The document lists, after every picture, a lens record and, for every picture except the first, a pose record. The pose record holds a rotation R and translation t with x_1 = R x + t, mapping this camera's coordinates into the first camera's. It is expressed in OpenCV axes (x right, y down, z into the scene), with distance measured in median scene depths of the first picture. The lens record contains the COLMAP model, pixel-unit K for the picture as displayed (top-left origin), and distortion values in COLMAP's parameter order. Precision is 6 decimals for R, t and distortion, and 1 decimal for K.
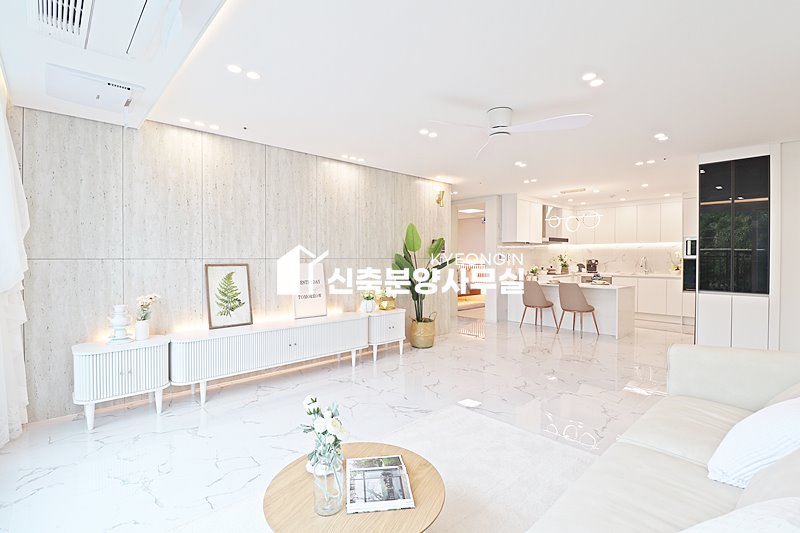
lens RADIAL K [[369.5, 0, 403.8], [0, 369.5, 264.1], [0, 0, 1]] dist [-0.007791, -0.009213]
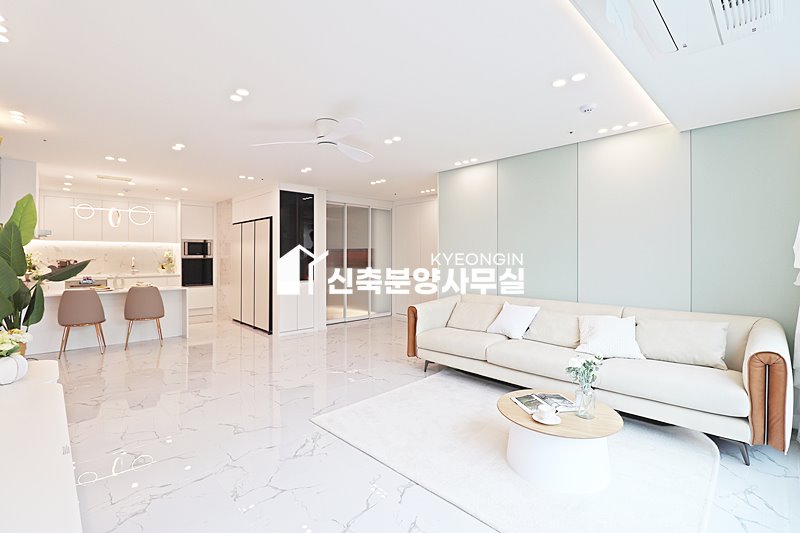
lens RADIAL K [[369.5, 0, 395.8], [0, 369.5, 260.0], [0, 0, 1]] dist [-0.007791, -0.009213]
pose [[-0.002397, -0.012976, 0.999913, -0.327567], [0.017724, 0.999758, 0.013016, -0.011412], [-0.999840, 0.017753, -0.002167, 0.323791]]
